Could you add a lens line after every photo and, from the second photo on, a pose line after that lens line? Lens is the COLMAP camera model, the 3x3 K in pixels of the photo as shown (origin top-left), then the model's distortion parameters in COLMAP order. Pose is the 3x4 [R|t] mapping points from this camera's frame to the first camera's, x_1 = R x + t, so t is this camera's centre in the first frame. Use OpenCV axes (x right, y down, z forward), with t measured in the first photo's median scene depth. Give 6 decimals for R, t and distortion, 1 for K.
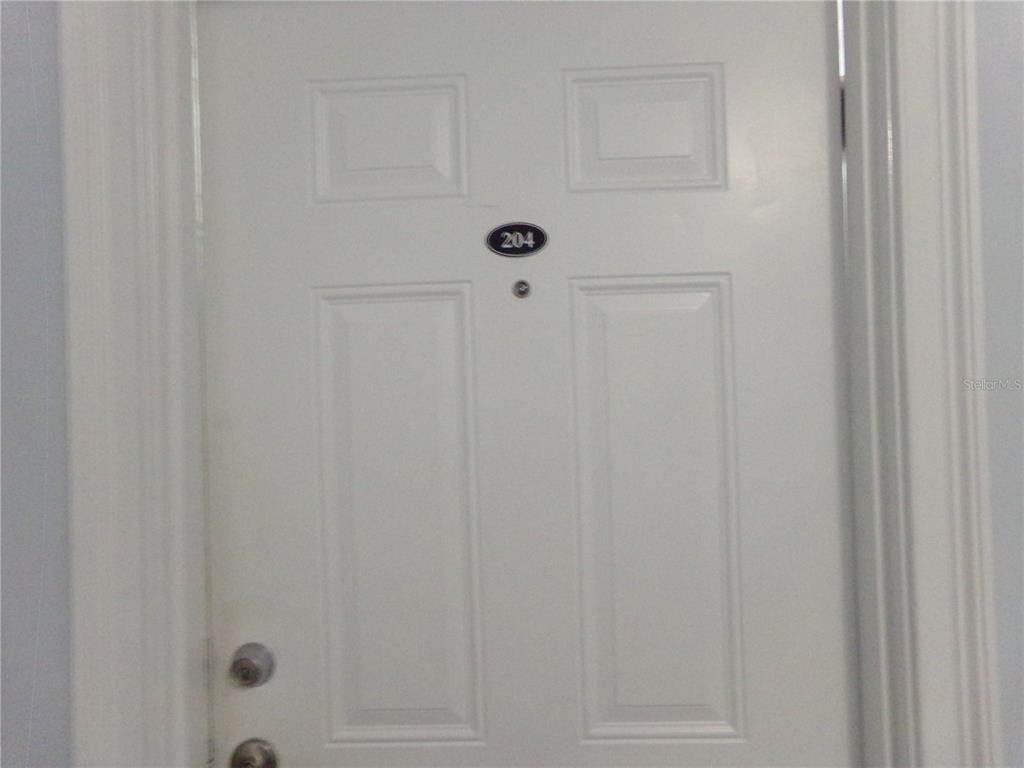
lens RADIAL K [[436.9, 0, 512.0], [0, 436.9, 384.0], [0, 0, 1]] dist [0.000348, 0.000016]
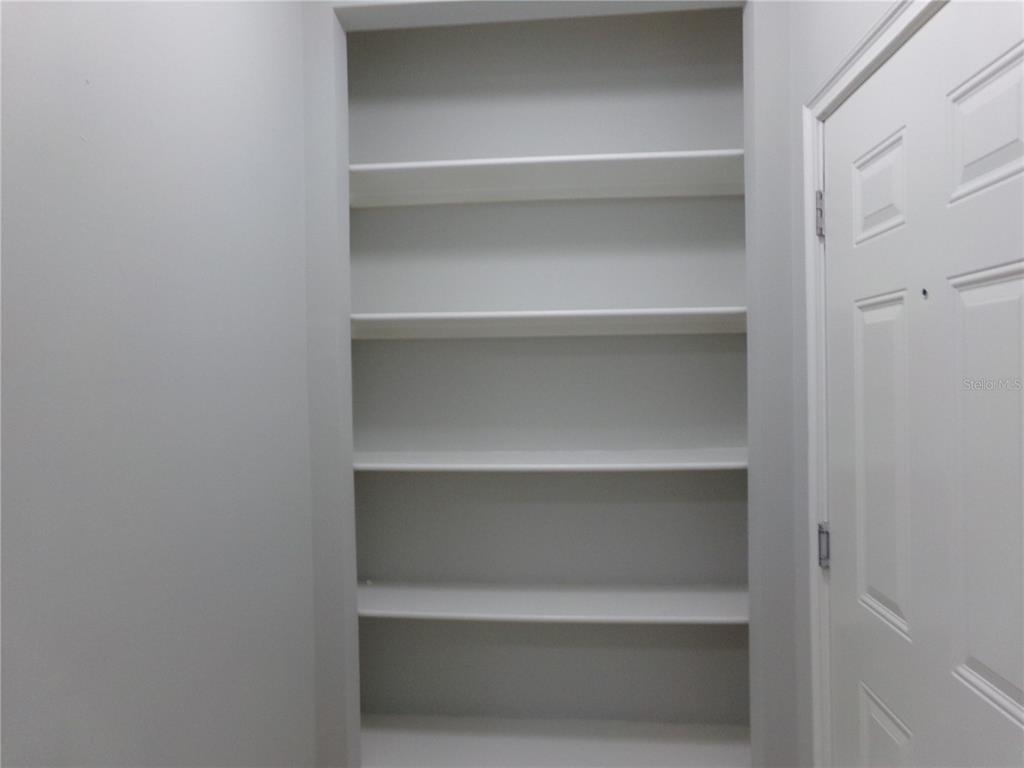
lens RADIAL K [[755.3, 0, 512.0], [0, 755.3, 384.0], [0, 0, 1]] dist [-0.002560, -0.002182]
pose [[-0.047672, 0.046748, -0.997769, 2.206691], [0.028039, 0.998573, 0.045446, -0.085656], [0.998469, -0.025810, -0.048915, -0.068854]]
